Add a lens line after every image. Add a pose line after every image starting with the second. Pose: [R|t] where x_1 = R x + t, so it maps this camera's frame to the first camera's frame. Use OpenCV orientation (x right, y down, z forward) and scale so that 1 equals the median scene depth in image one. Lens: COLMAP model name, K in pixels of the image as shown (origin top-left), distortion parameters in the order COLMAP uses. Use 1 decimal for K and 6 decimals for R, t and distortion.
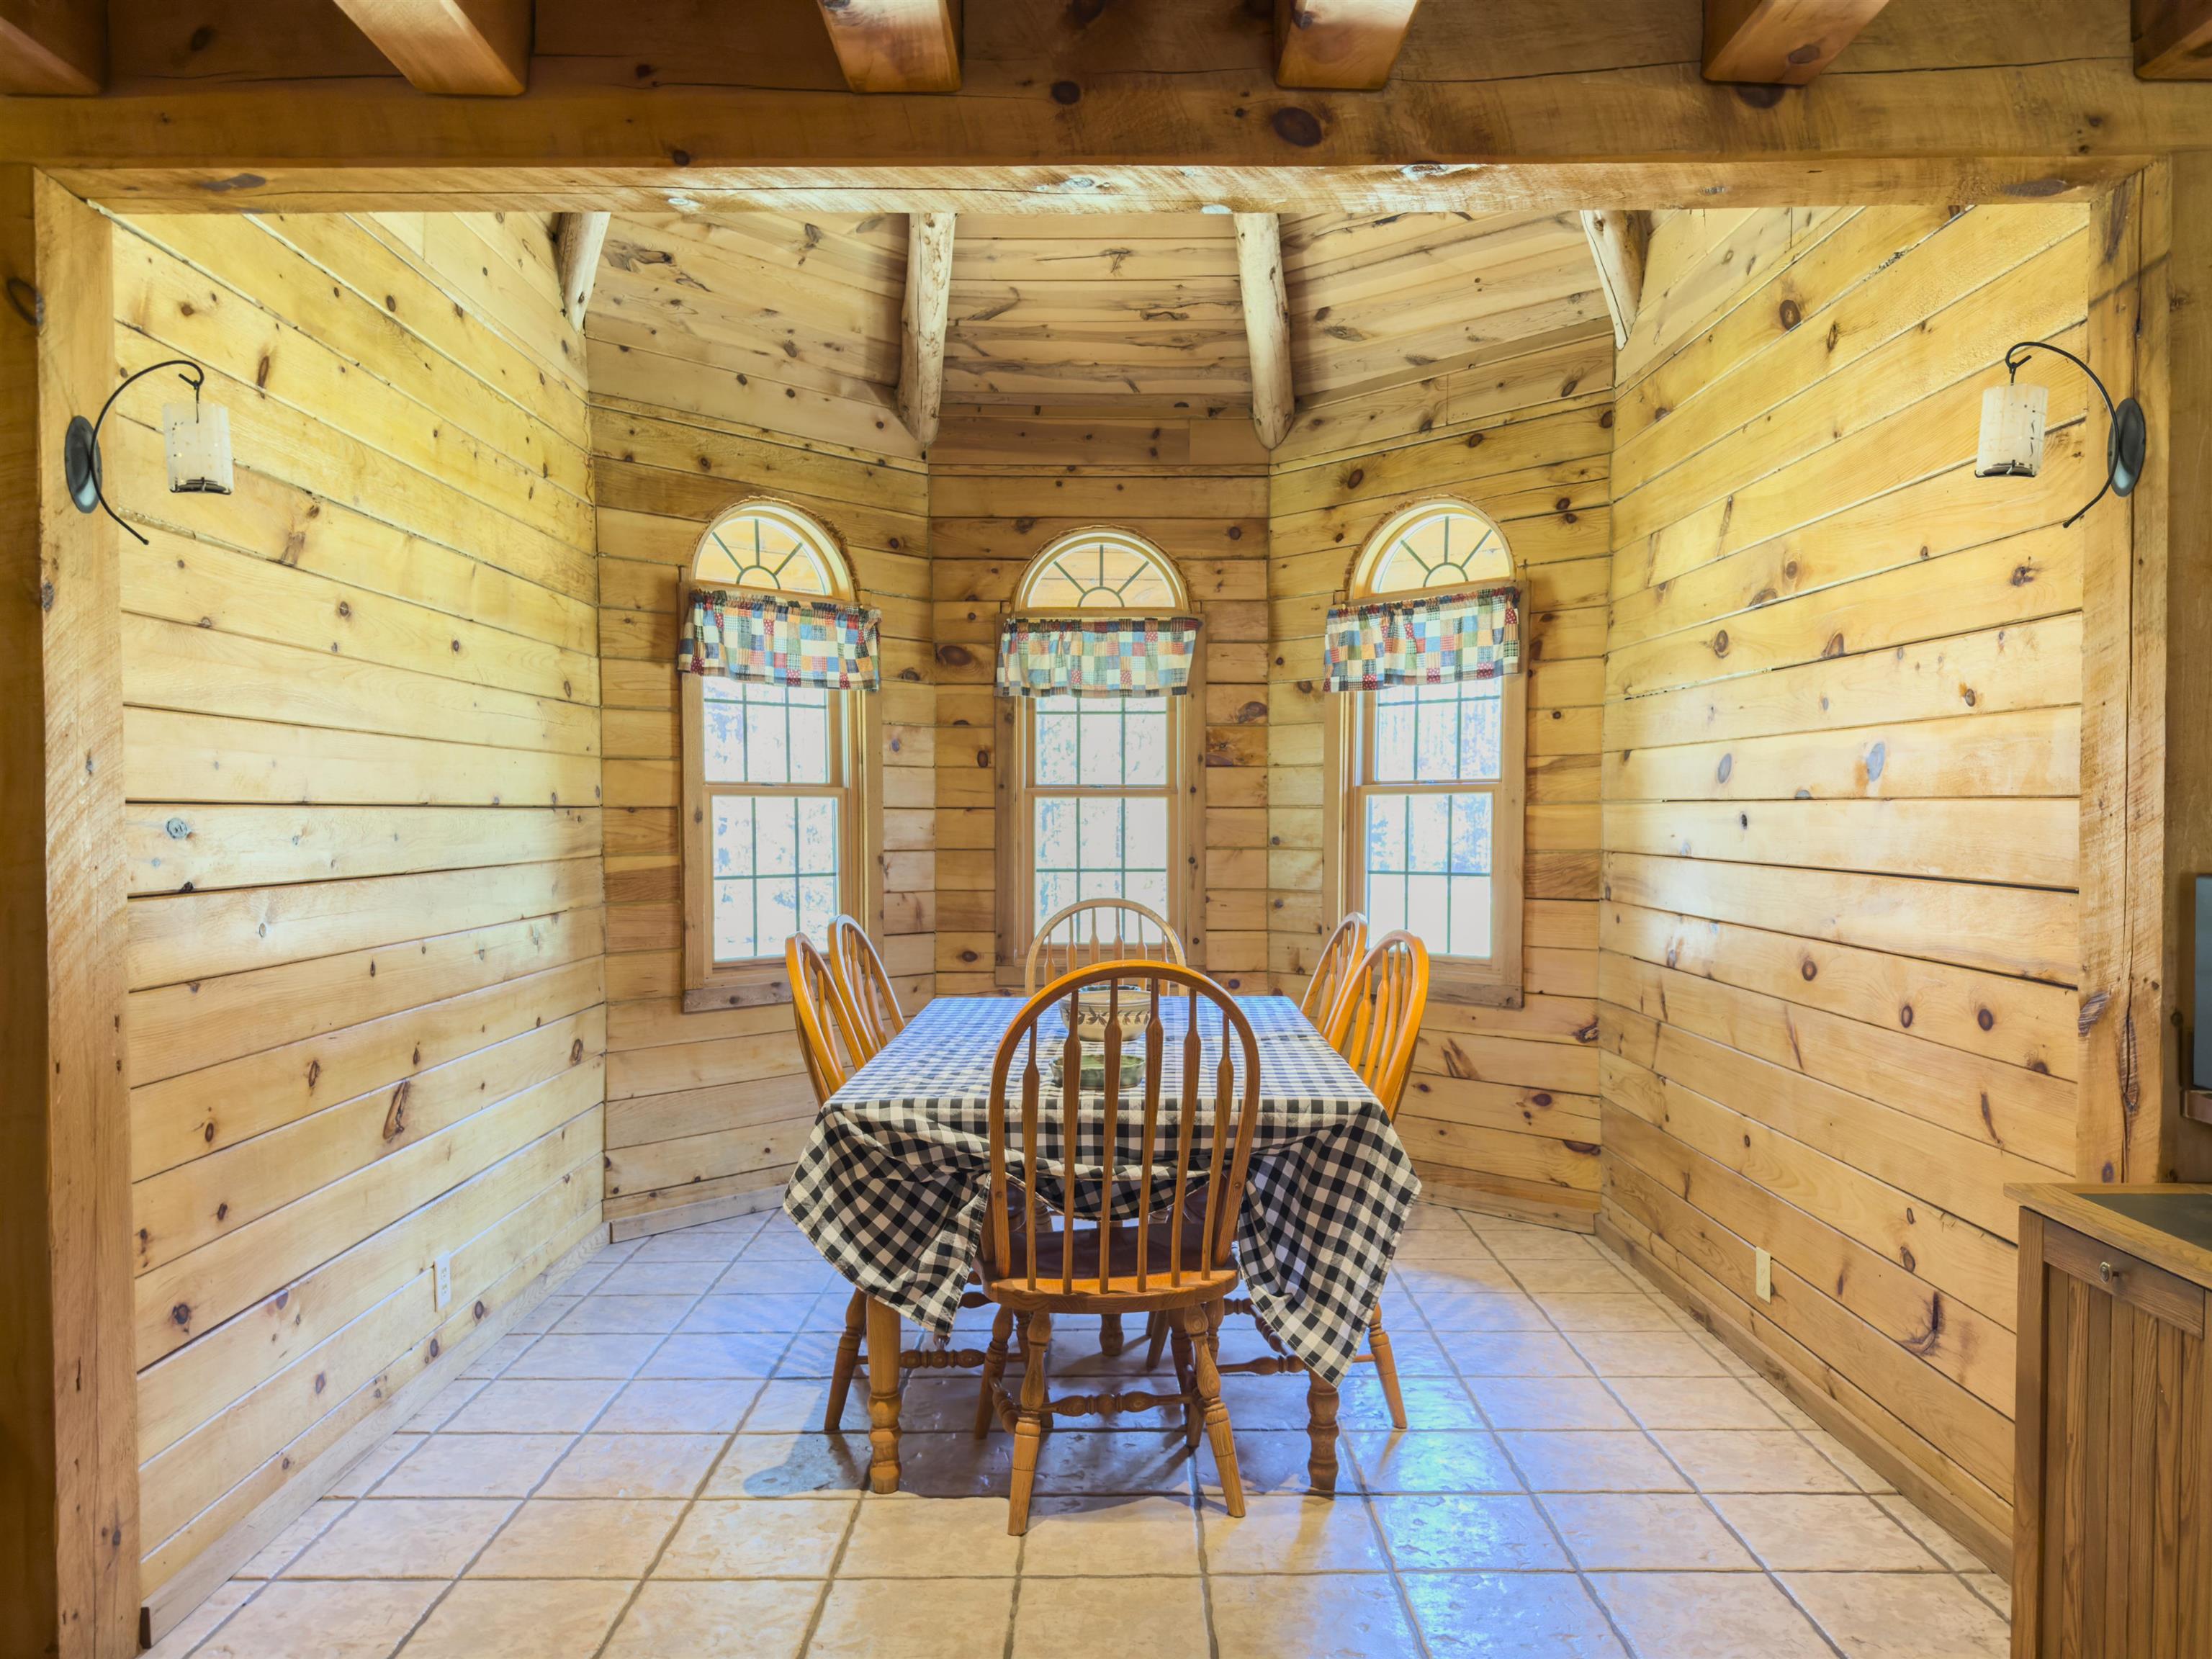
lens RADIAL K [[1558.5, 0, 1102.7], [0, 1558.5, 856.1], [0, 0, 1]] dist [0.110753, -0.177980]
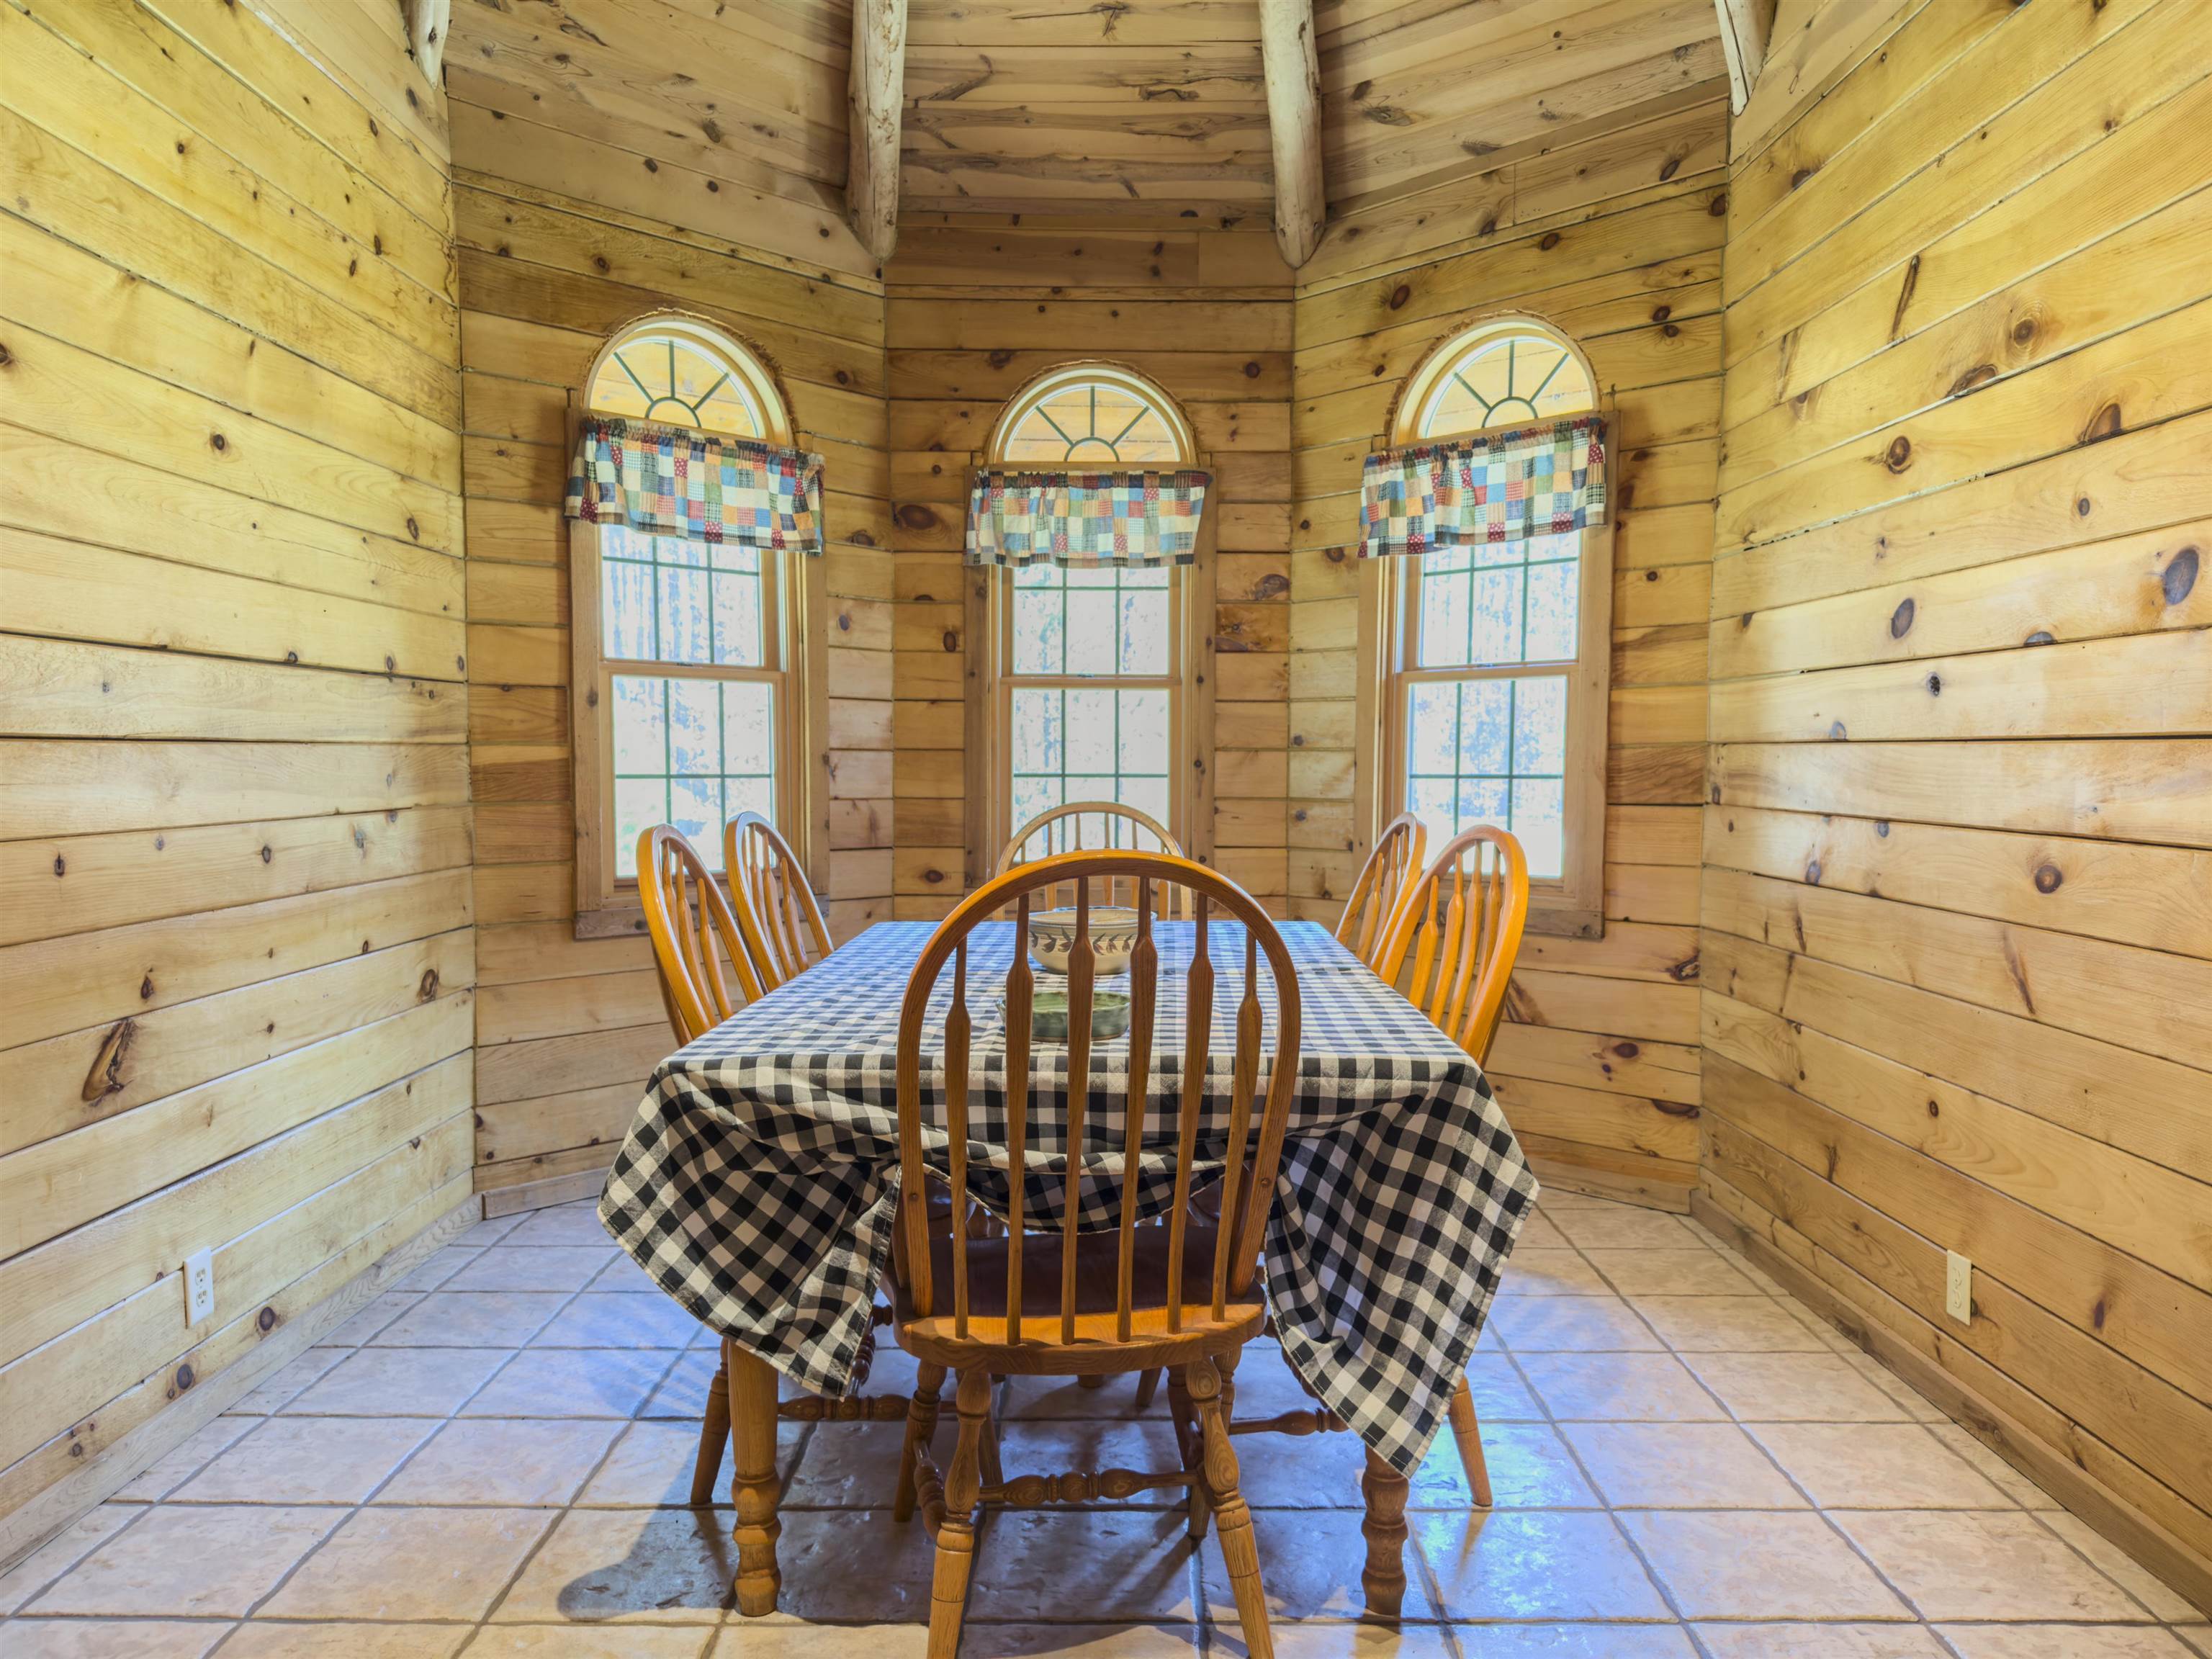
lens RADIAL K [[1540.8, 0, 1106.0], [0, 1540.8, 829.5], [0, 0, 1]] dist [0.068821, -0.095871]
pose [[0.999989, 0.004677, -0.001041, 0.010343], [-0.004655, 0.999795, 0.019720, 0.027112], [0.001133, -0.019715, 0.999805, 0.207015]]
